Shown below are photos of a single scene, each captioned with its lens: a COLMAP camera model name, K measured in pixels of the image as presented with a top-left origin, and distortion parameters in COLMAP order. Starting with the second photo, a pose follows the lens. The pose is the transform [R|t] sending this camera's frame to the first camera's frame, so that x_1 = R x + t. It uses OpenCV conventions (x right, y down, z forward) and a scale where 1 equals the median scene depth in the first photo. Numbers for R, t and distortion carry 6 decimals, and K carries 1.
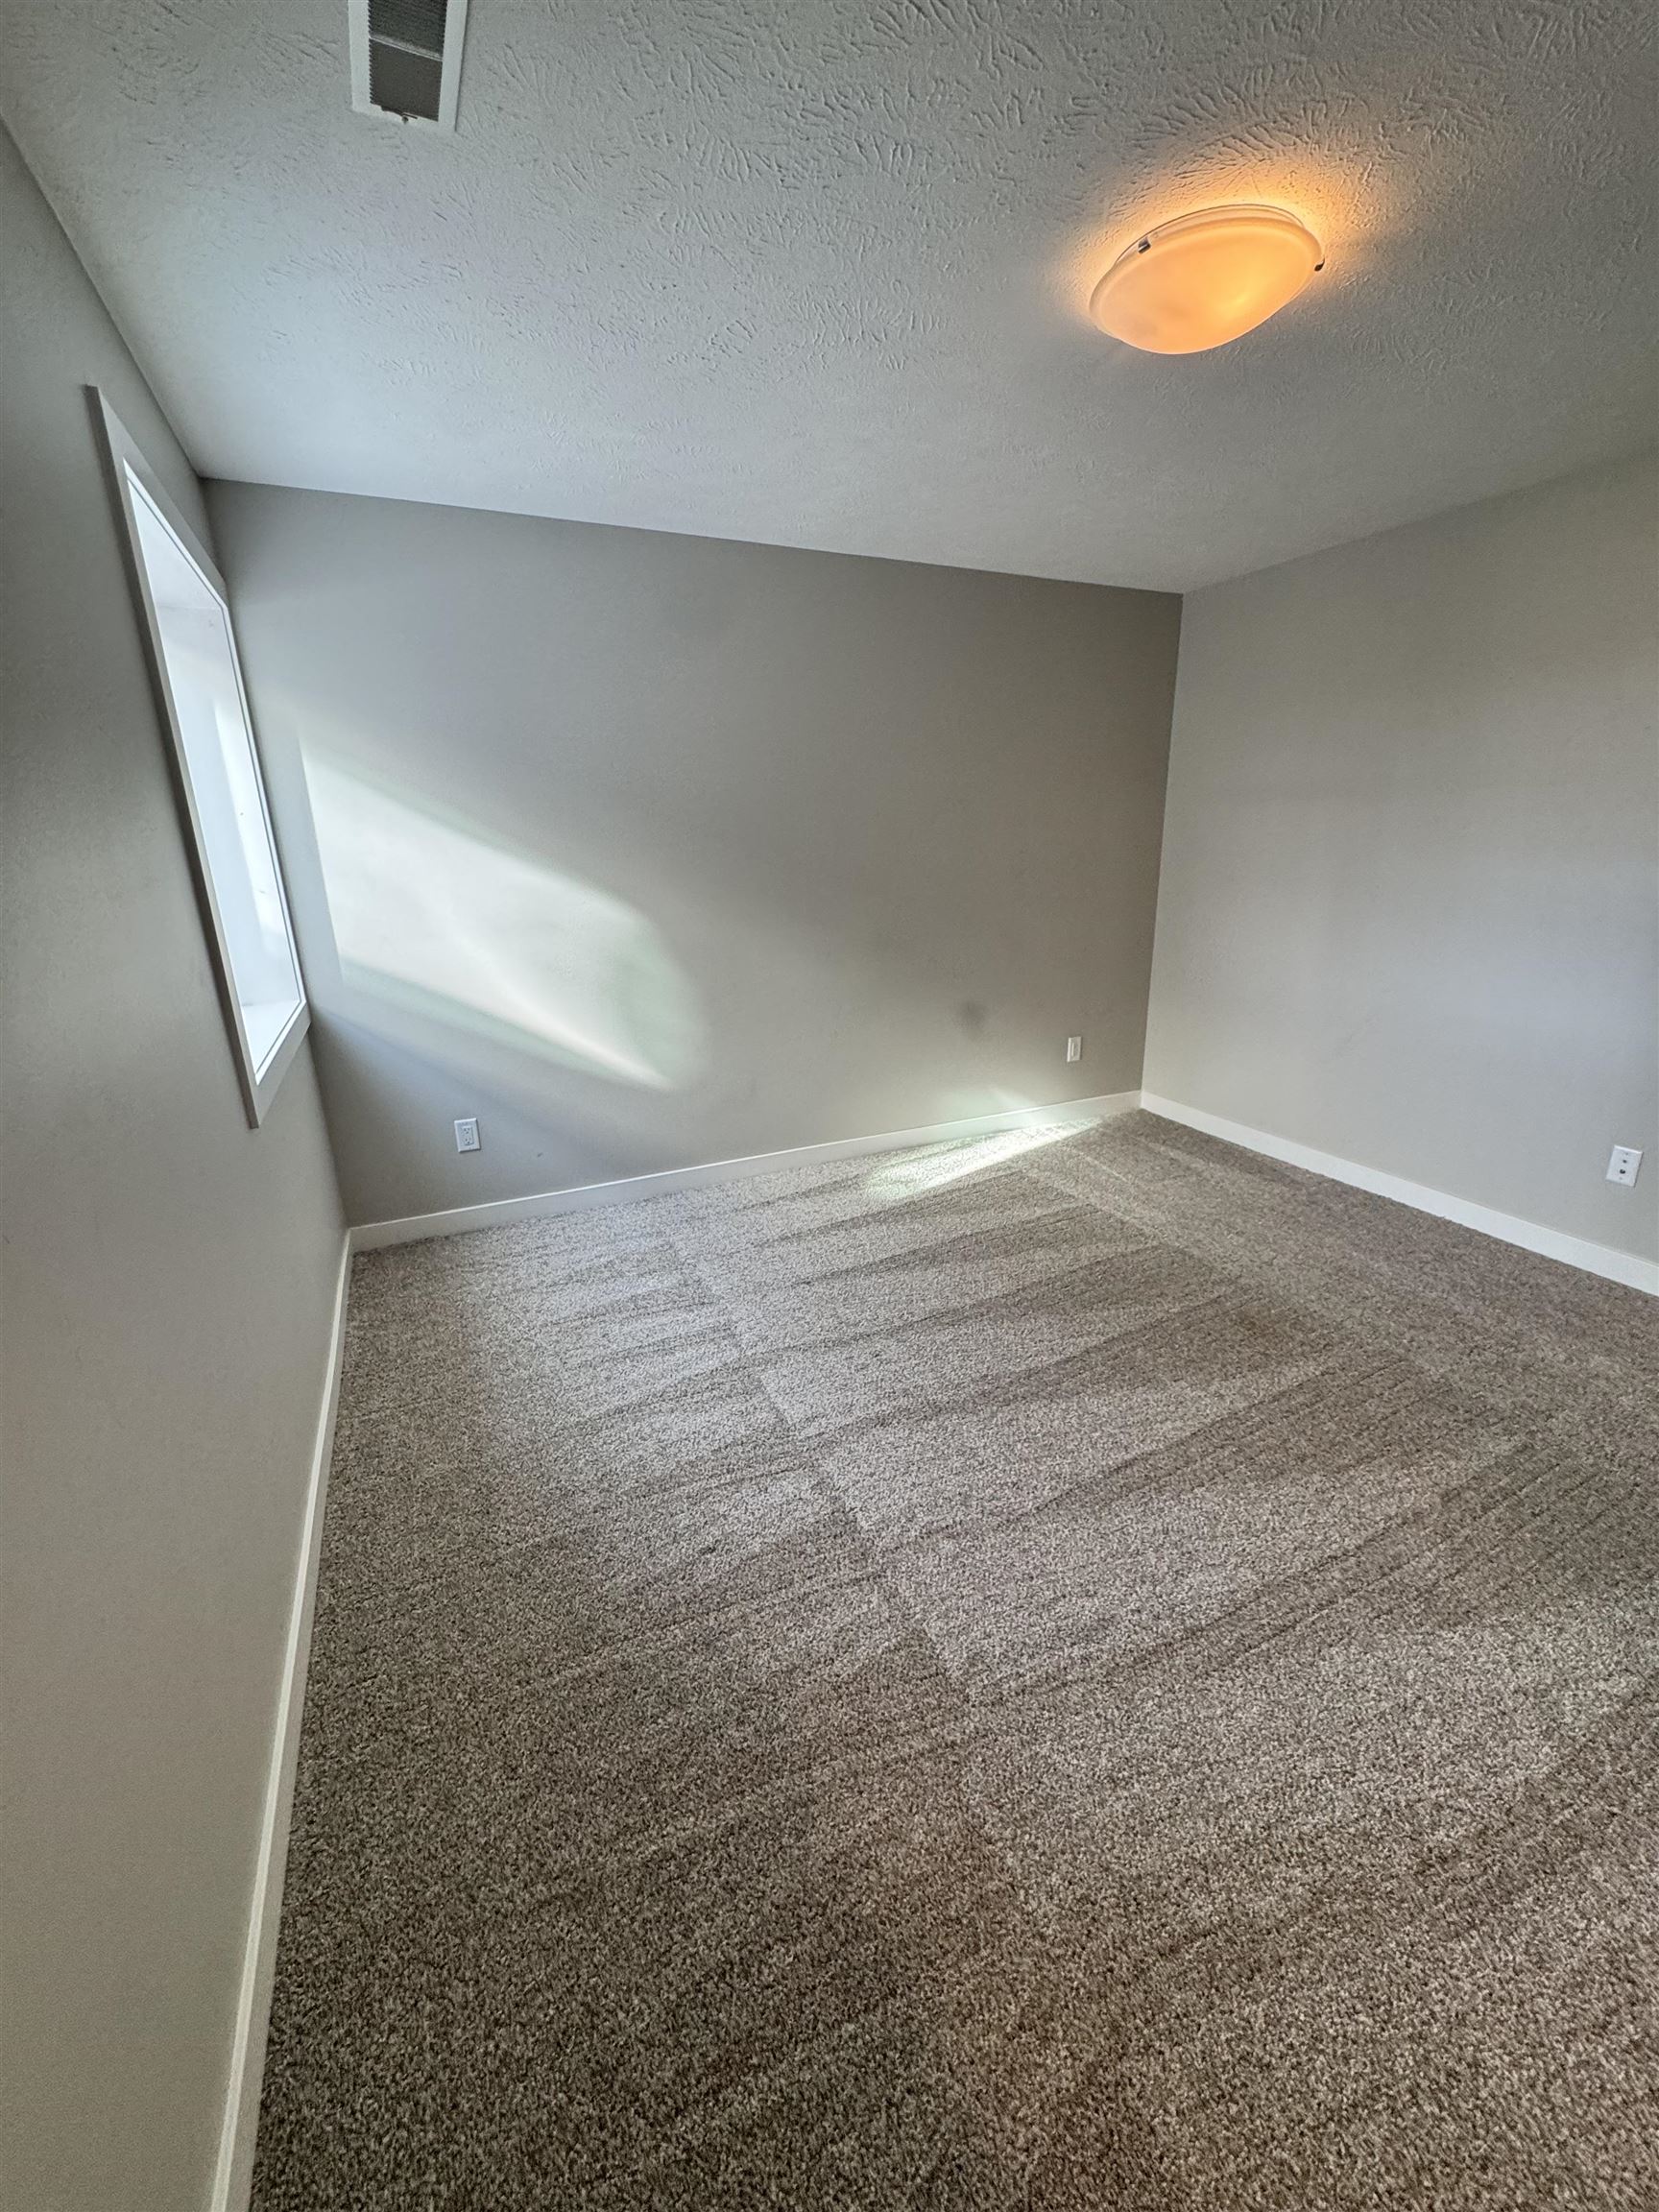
lens RADIAL K [[885.5, 0, 829.5], [0, 885.5, 1106.0], [0, 0, 1]] dist [-0.006853, -0.000348]
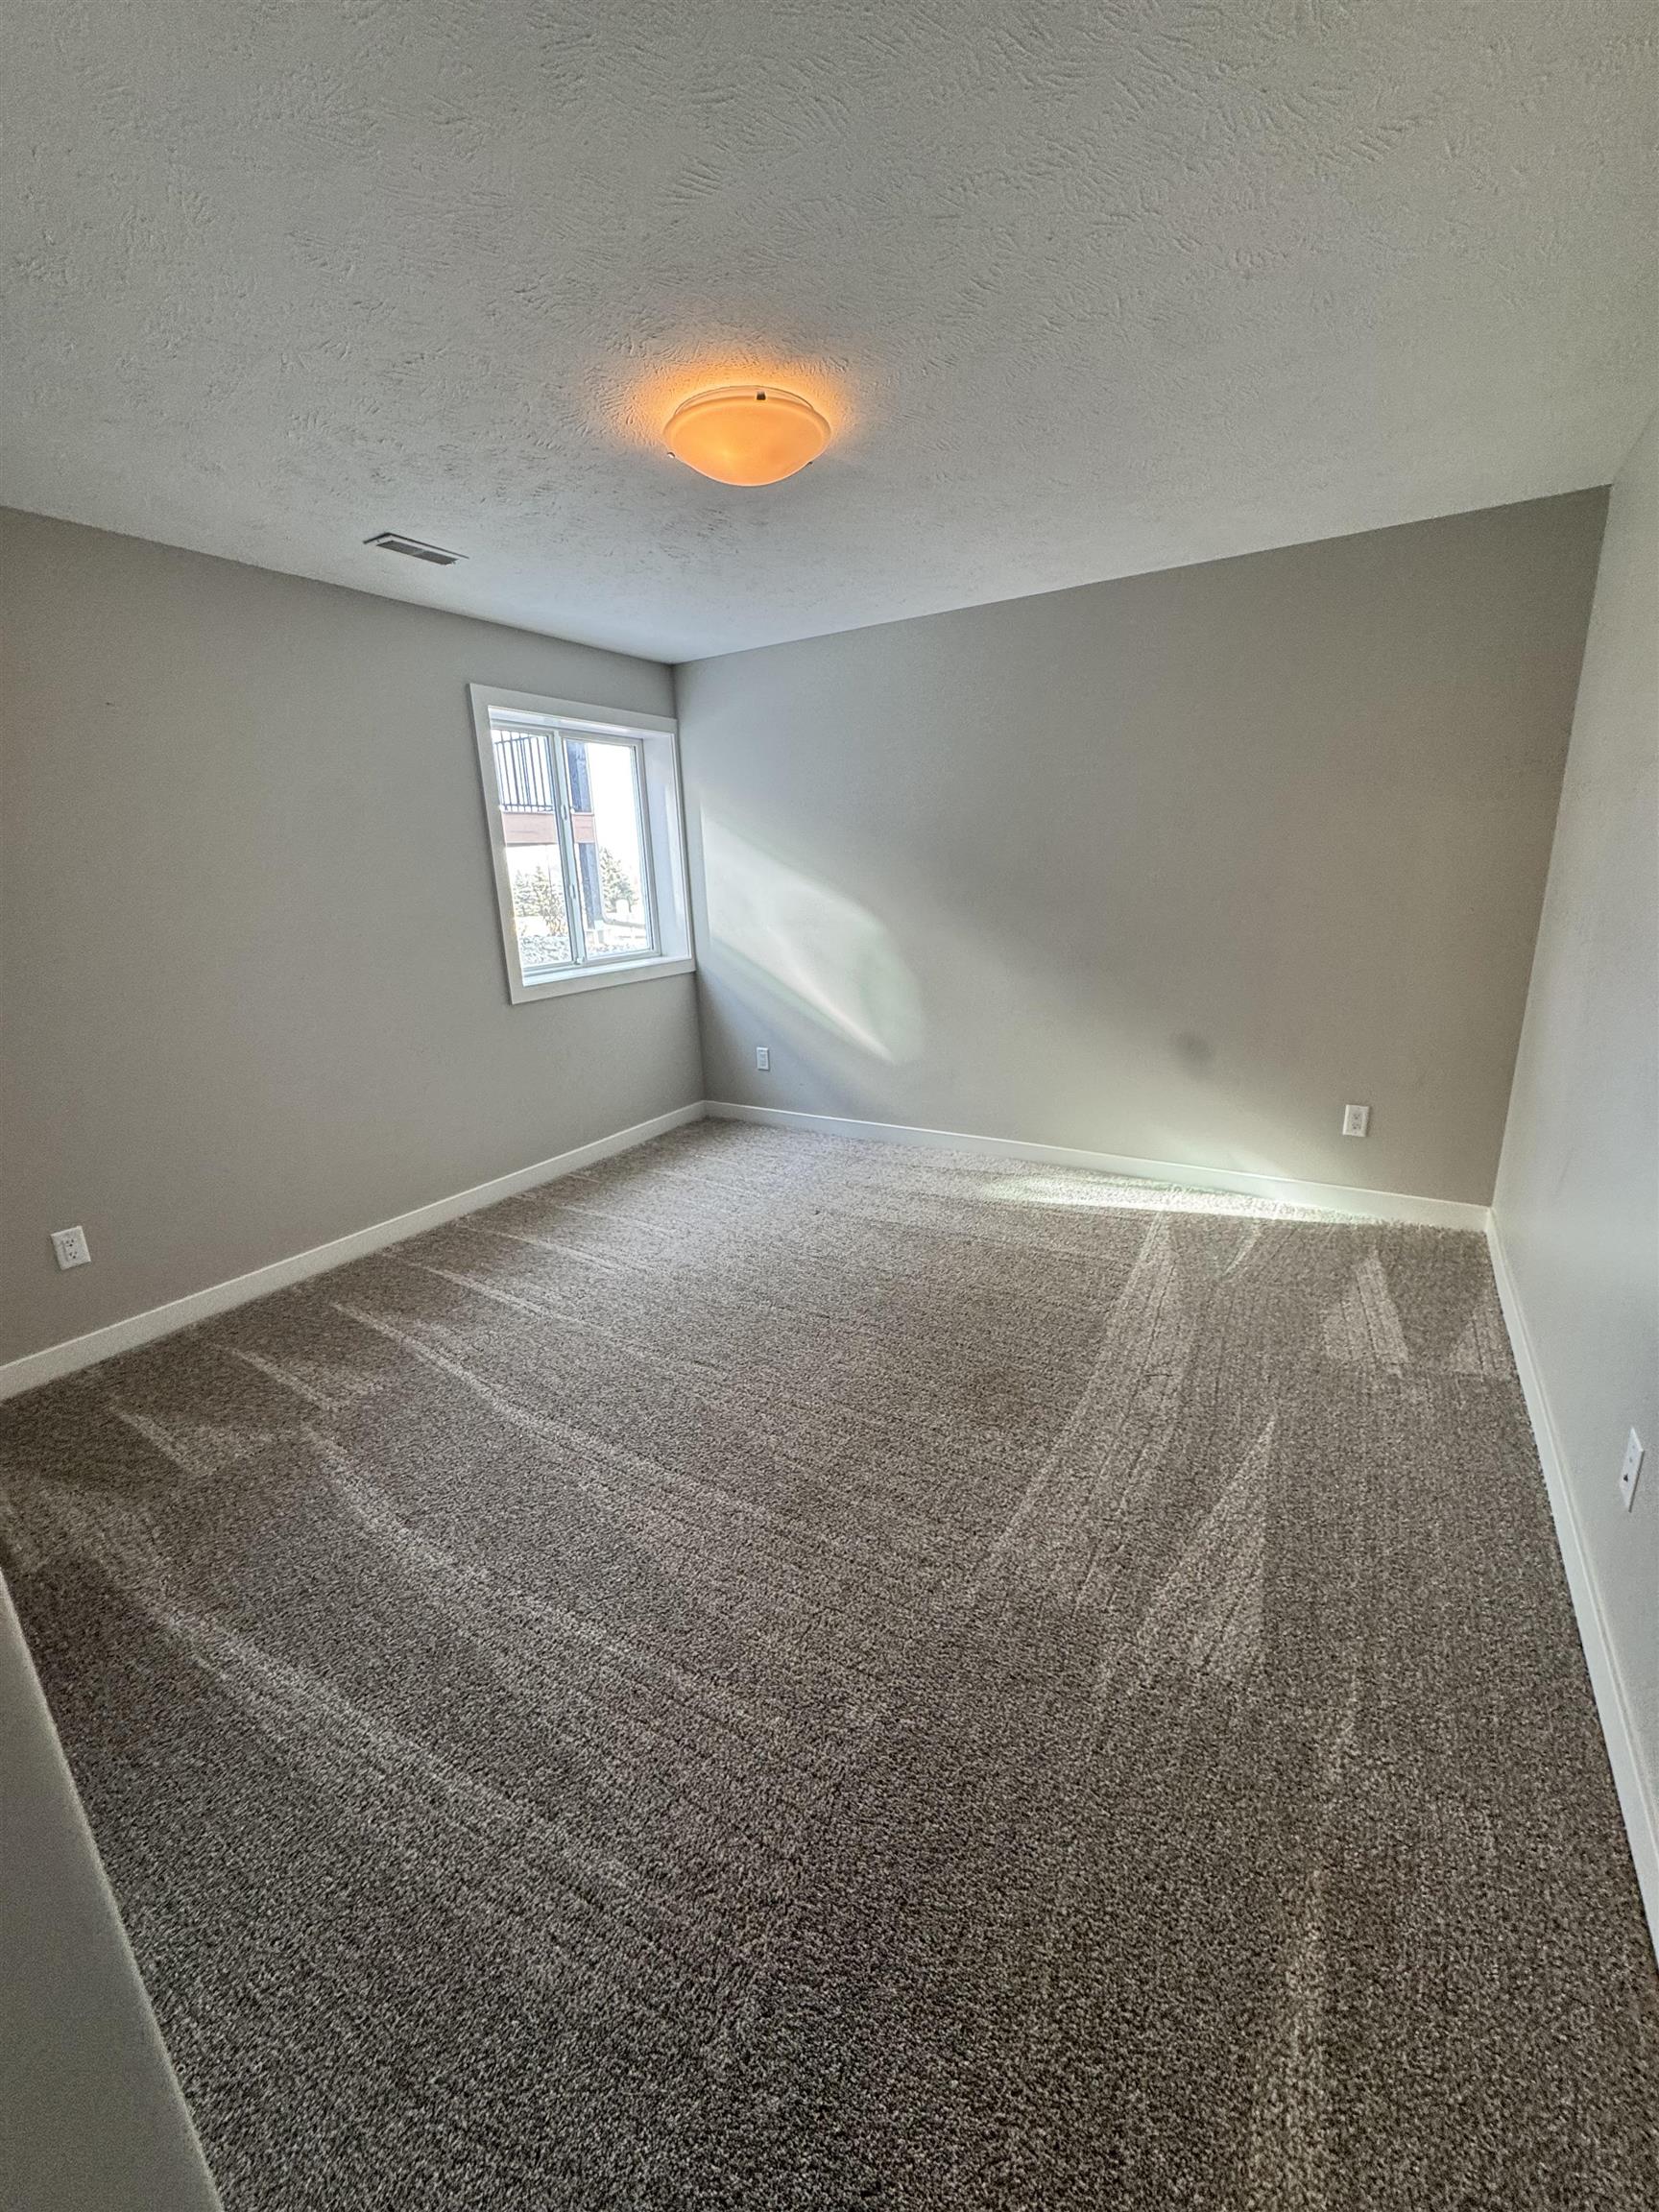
lens RADIAL K [[885.5, 0, 829.5], [0, 885.5, 1106.0], [0, 0, 1]] dist [-0.006853, -0.000348]
pose [[0.550392, 0.219059, -0.805656, 0.800948], [-0.222115, 0.968610, 0.111626, -0.075440], [0.804819, 0.117510, 0.581771, 0.215991]]
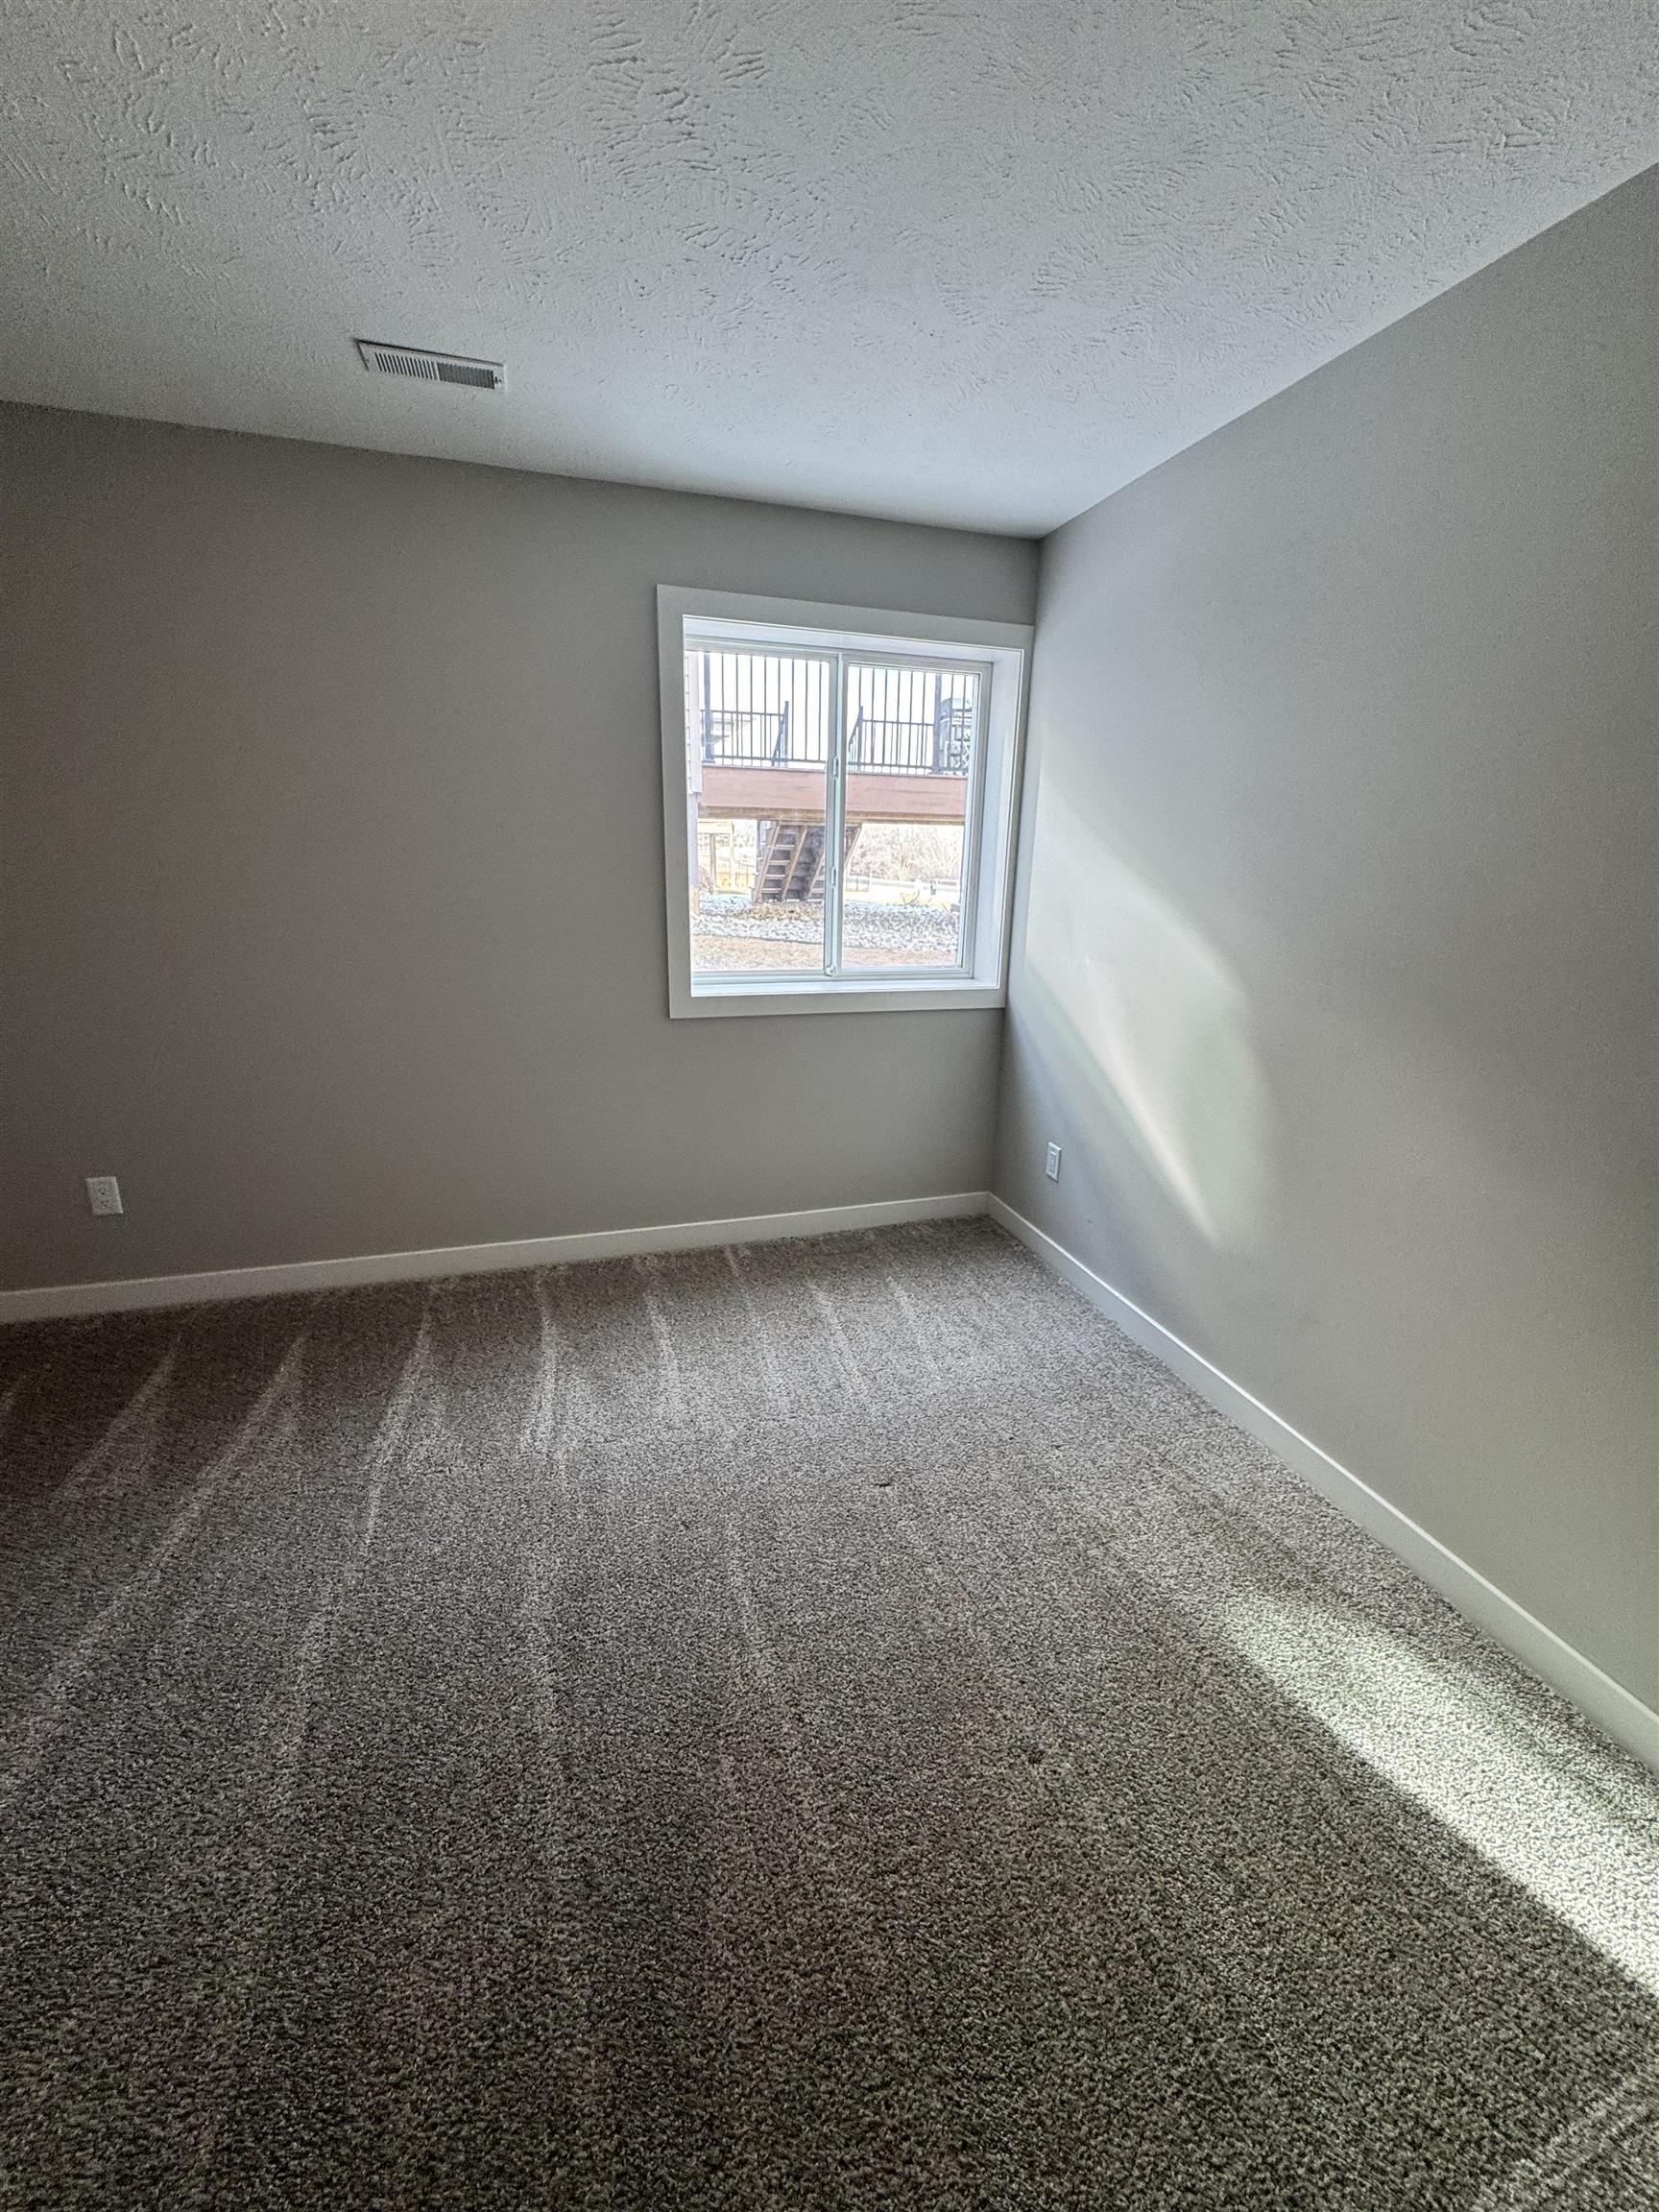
lens RADIAL K [[885.5, 0, 829.5], [0, 885.5, 1106.0], [0, 0, 1]] dist [-0.006853, -0.000348]
pose [[-0.137118, 0.292703, -0.946321, 0.464651], [-0.313101, 0.893558, 0.321750, -0.231498], [0.939770, 0.340411, -0.030877, 0.722426]]
